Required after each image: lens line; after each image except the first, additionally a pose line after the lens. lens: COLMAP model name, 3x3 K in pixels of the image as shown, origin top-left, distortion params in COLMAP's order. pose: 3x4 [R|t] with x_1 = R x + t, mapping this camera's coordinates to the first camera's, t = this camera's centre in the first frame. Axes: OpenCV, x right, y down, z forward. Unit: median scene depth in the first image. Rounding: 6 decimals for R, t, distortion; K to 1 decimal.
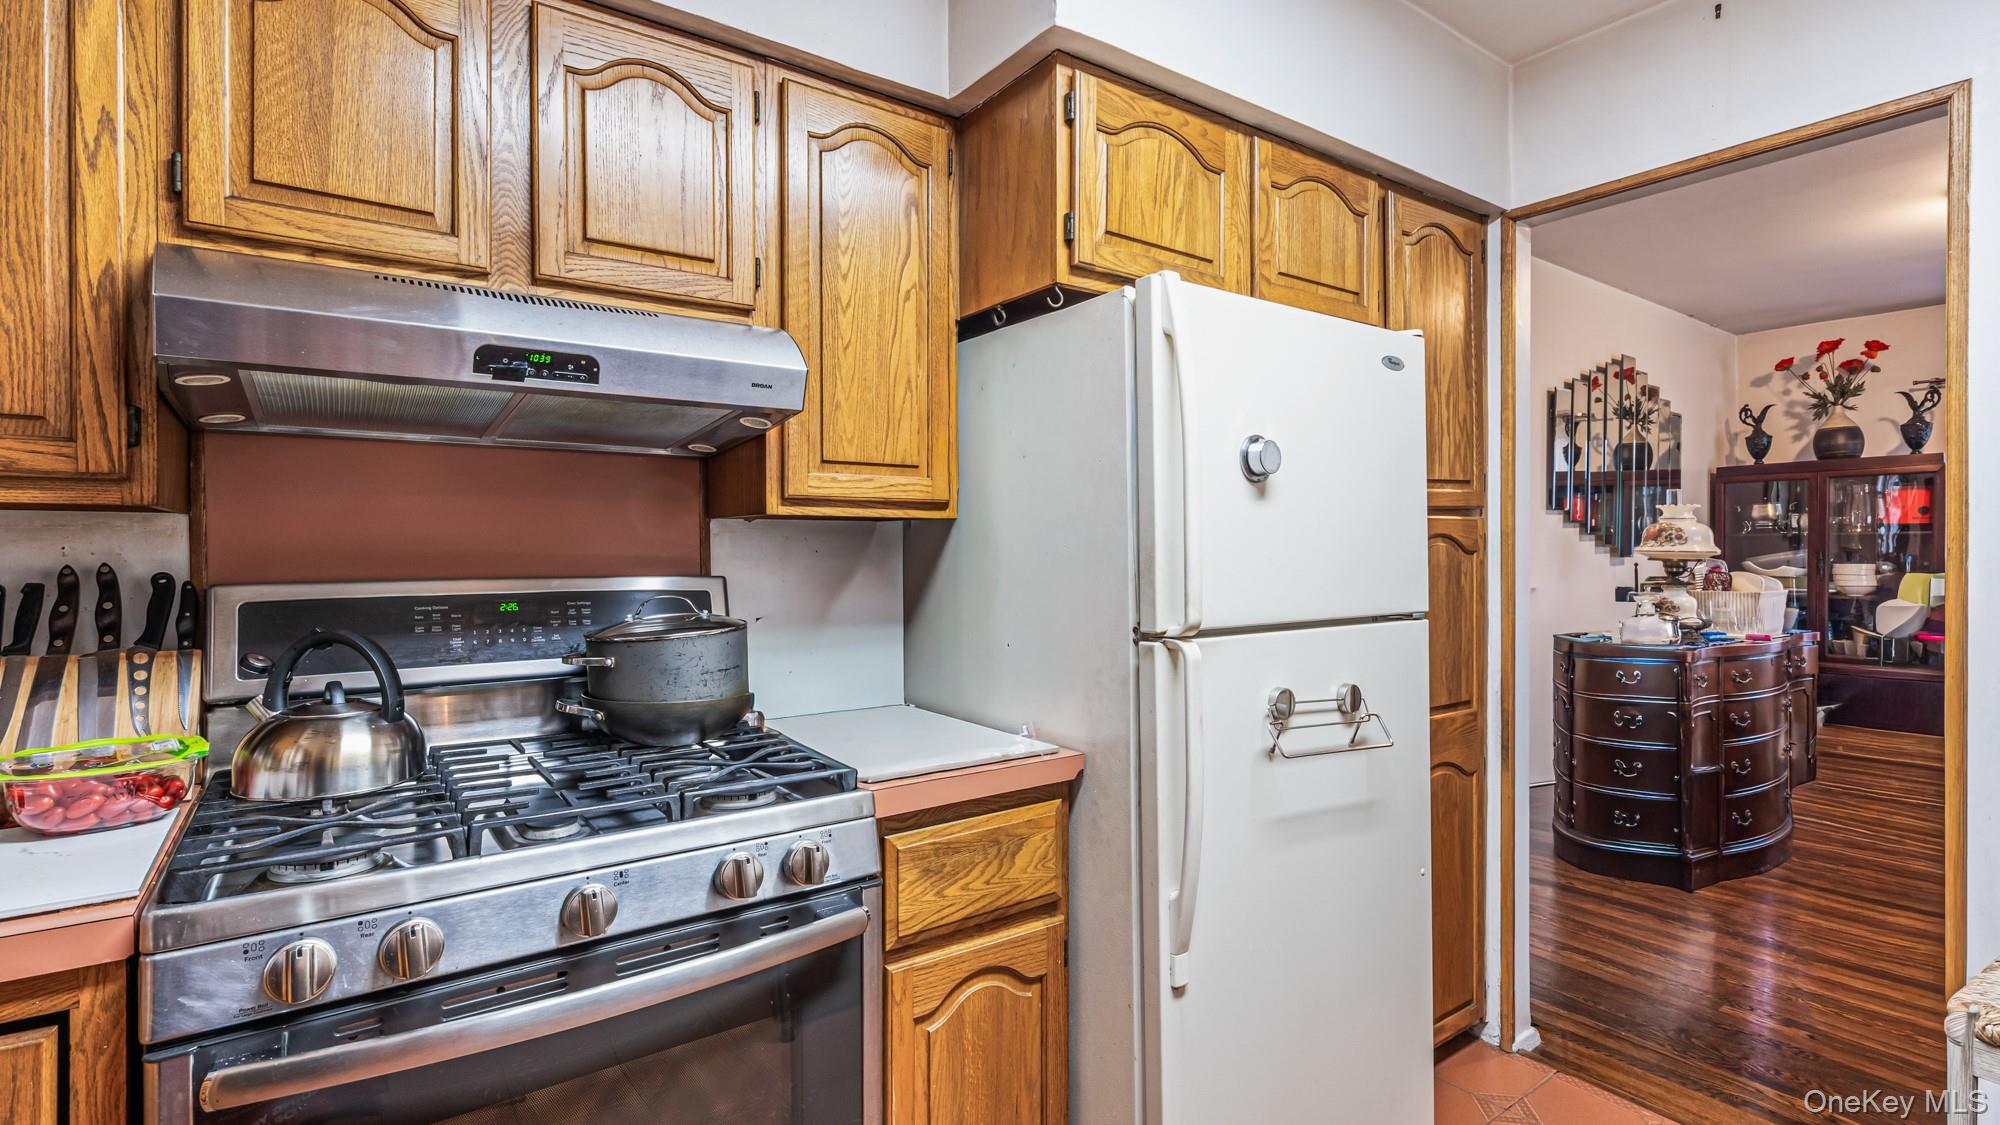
lens RADIAL K [[911.0, 0, 1006.9], [0, 911.0, 549.1], [0, 0, 1]] dist [-0.000468, -0.000029]
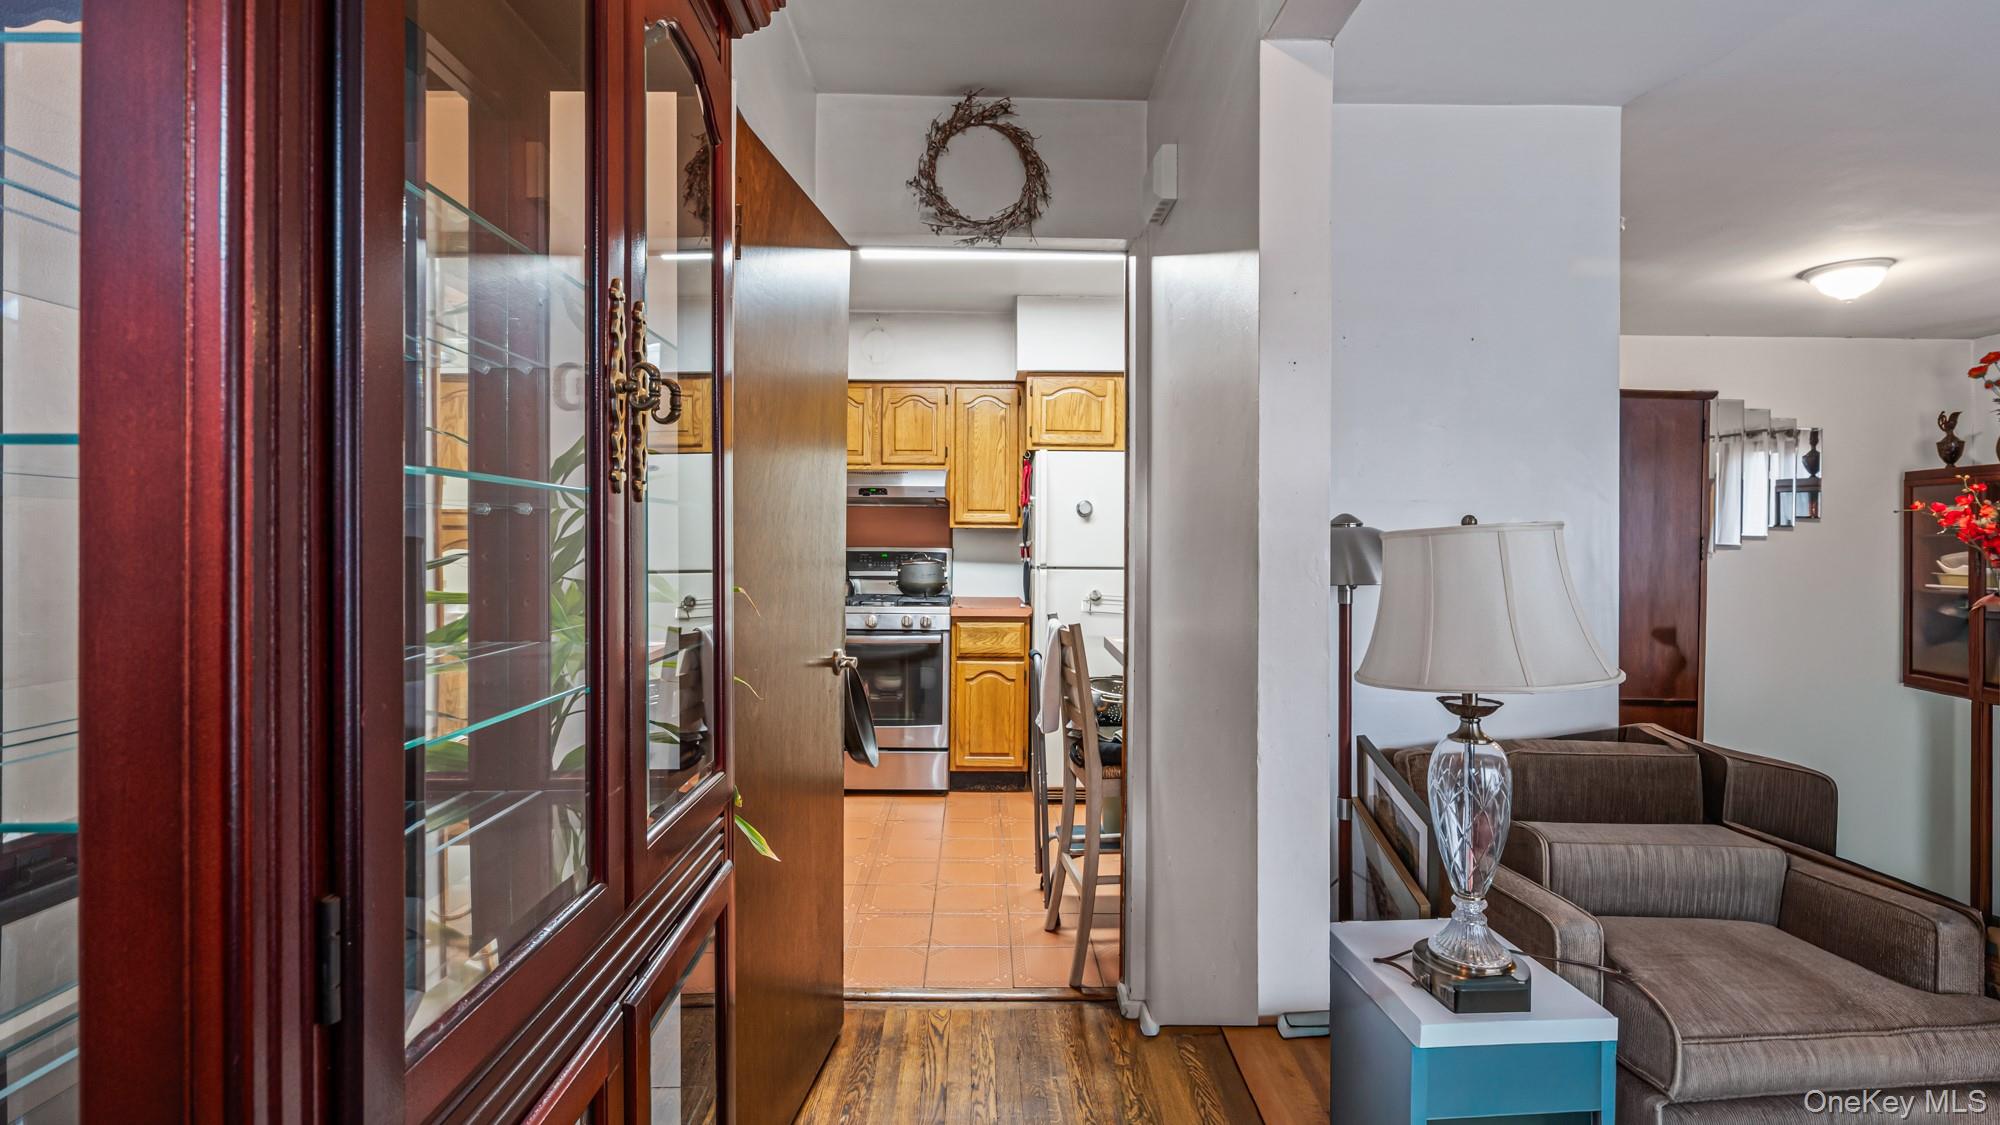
lens RADIAL K [[911.0, 0, 994.4], [0, 911.0, 552.2], [0, 0, 1]] dist [-0.000468, -0.000029]
pose [[0.830729, 0.017034, -0.556416, 1.645356], [-0.010933, 0.999838, 0.014286, -0.000809], [0.556569, -0.005785, 0.830781, -1.545270]]
